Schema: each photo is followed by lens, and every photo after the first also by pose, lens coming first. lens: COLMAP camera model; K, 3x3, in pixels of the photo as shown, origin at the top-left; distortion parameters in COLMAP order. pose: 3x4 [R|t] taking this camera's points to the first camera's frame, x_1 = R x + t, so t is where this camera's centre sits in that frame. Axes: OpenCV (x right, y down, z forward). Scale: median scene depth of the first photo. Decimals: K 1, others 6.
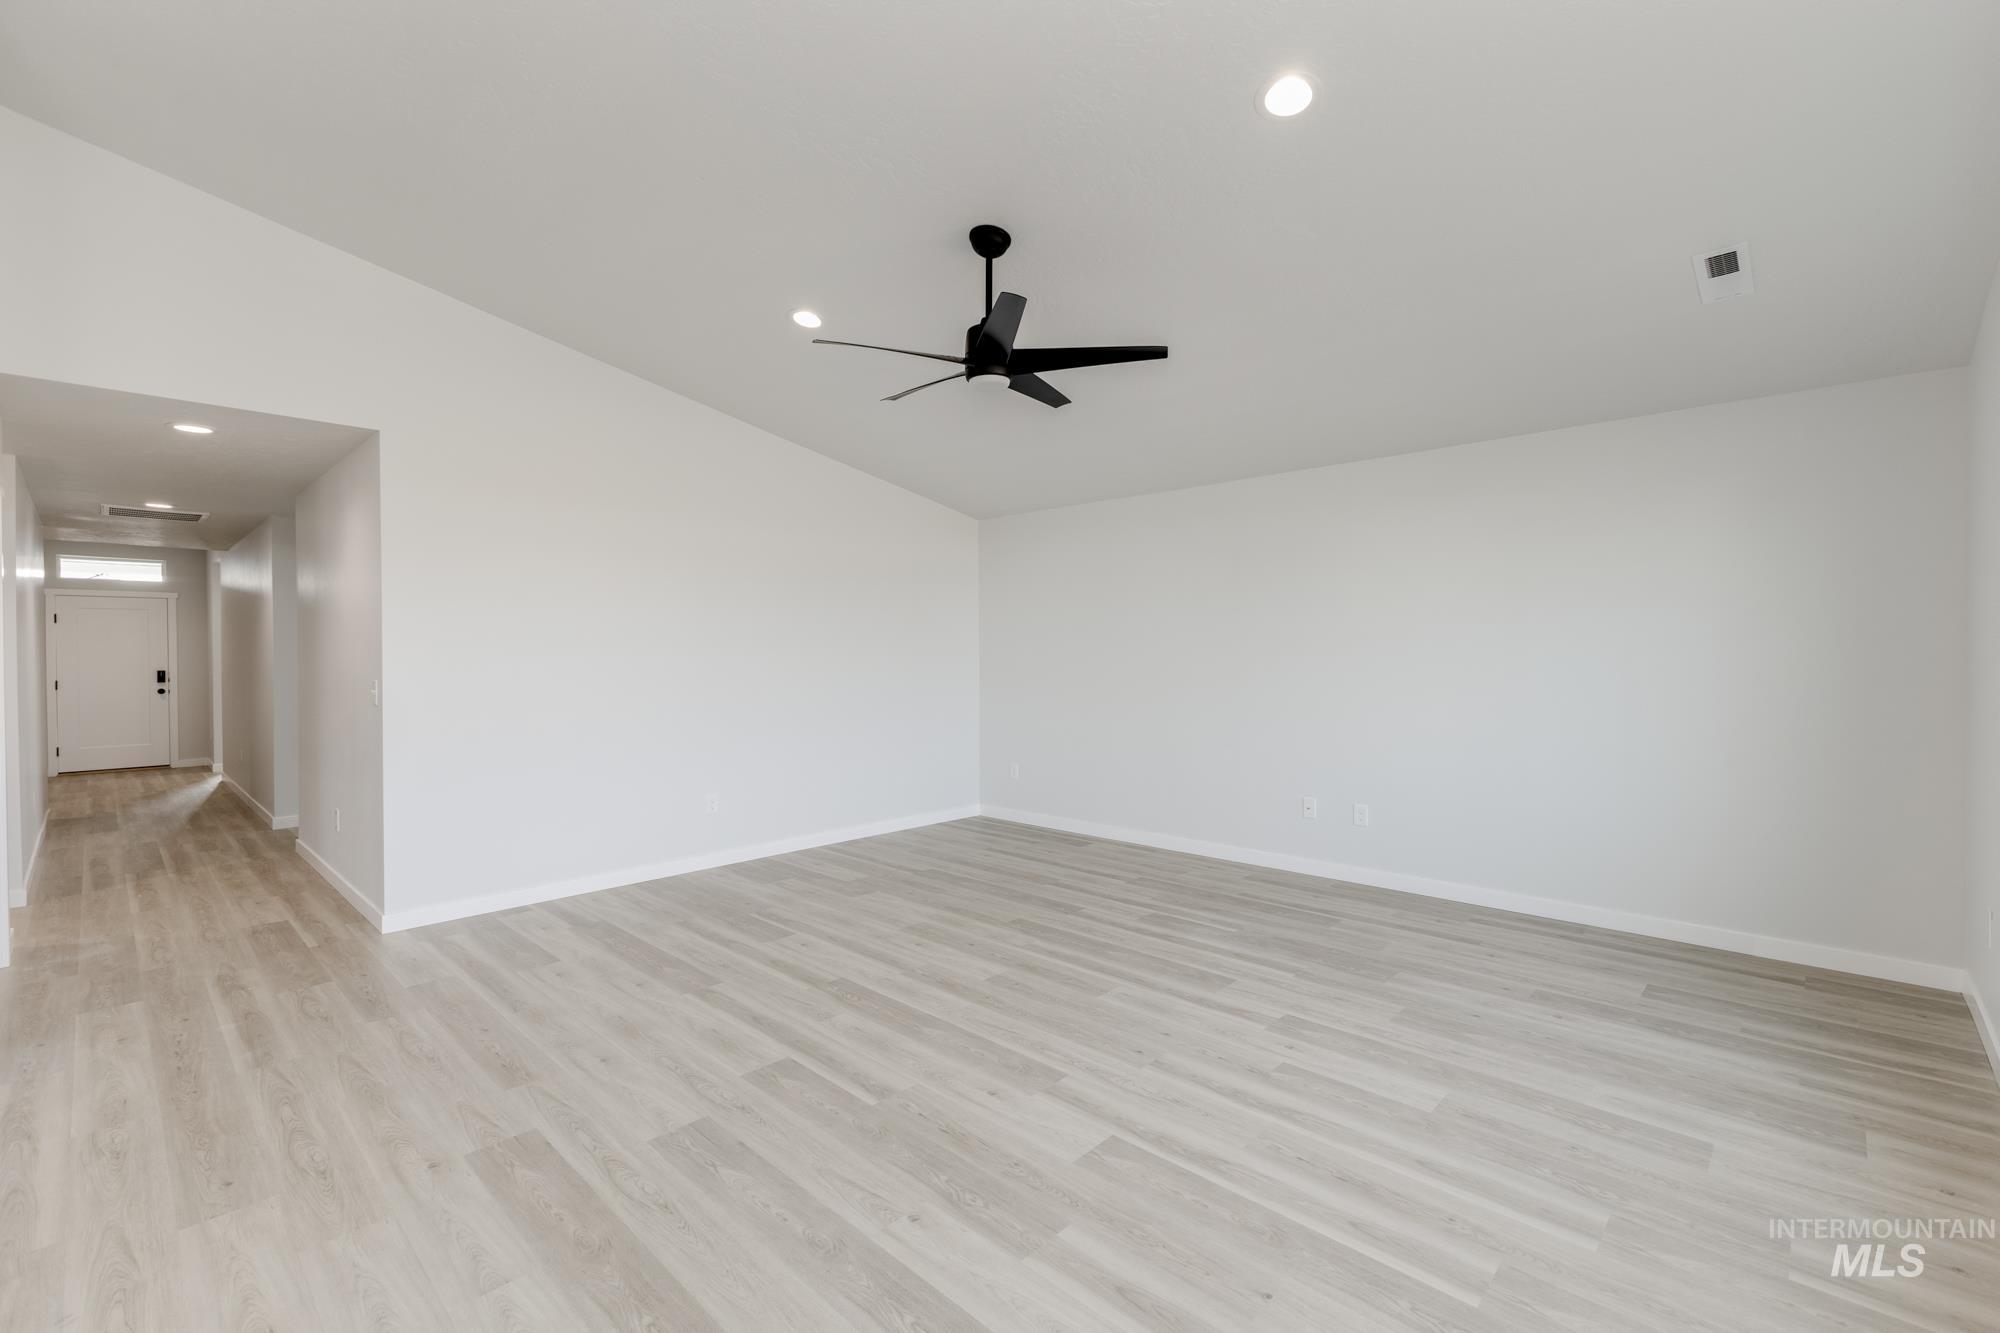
lens RADIAL K [[883.3, 0, 1002.5], [0, 883.3, 653.2], [0, 0, 1]] dist [0.010881, -0.000480]
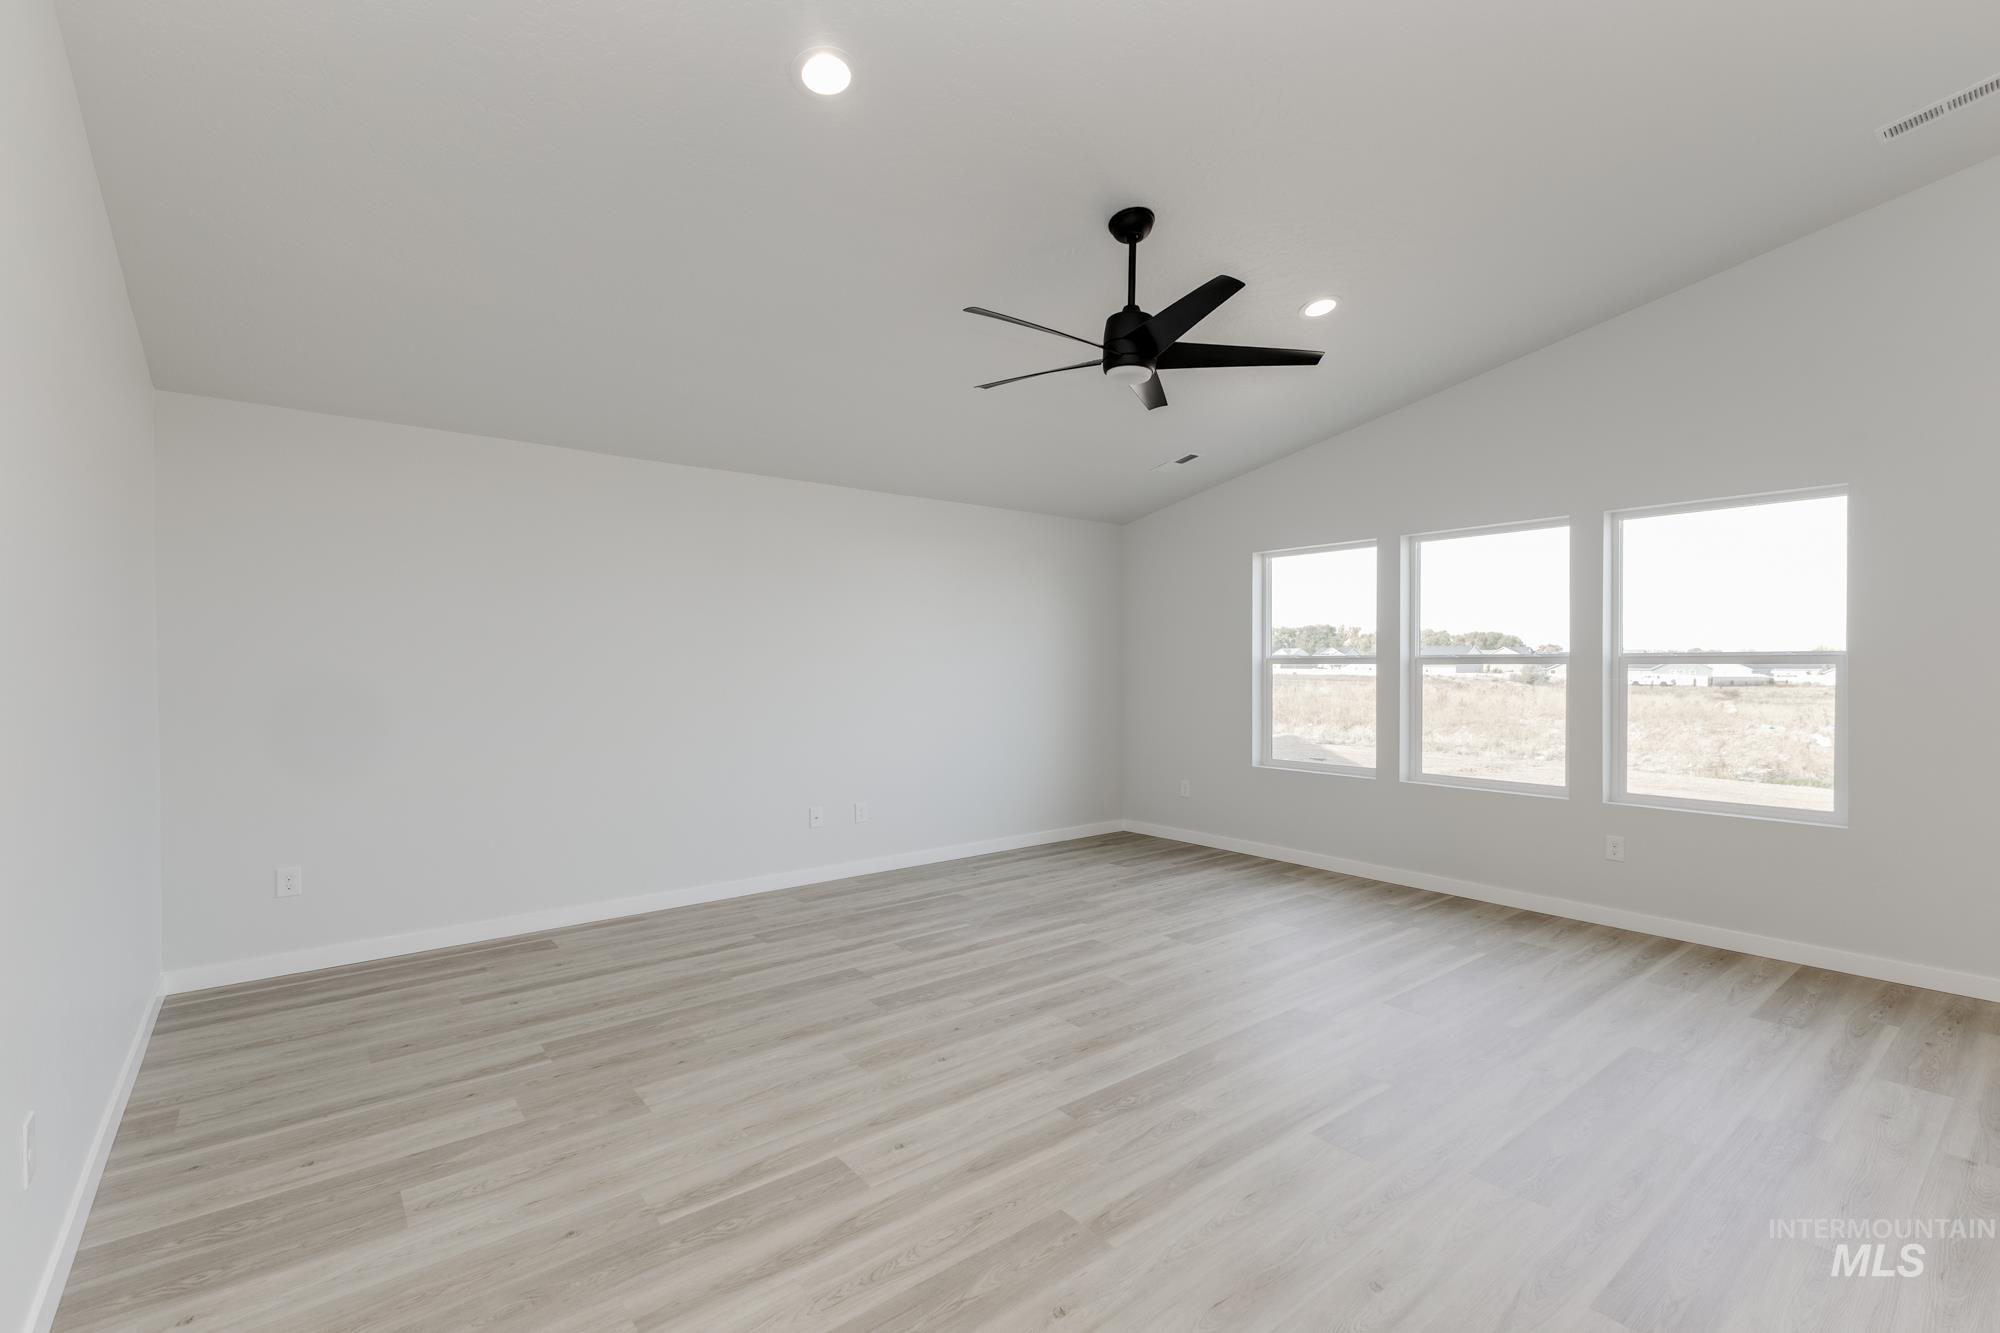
lens RADIAL K [[883.3, 0, 992.7], [0, 883.3, 681.6], [0, 0, 1]] dist [0.010881, -0.000480]
pose [[0.121092, -0.013855, 0.992545, -0.773880], [-0.000853, 0.999901, 0.014062, 0.006005], [-0.992641, -0.002549, 0.121068, 0.828987]]
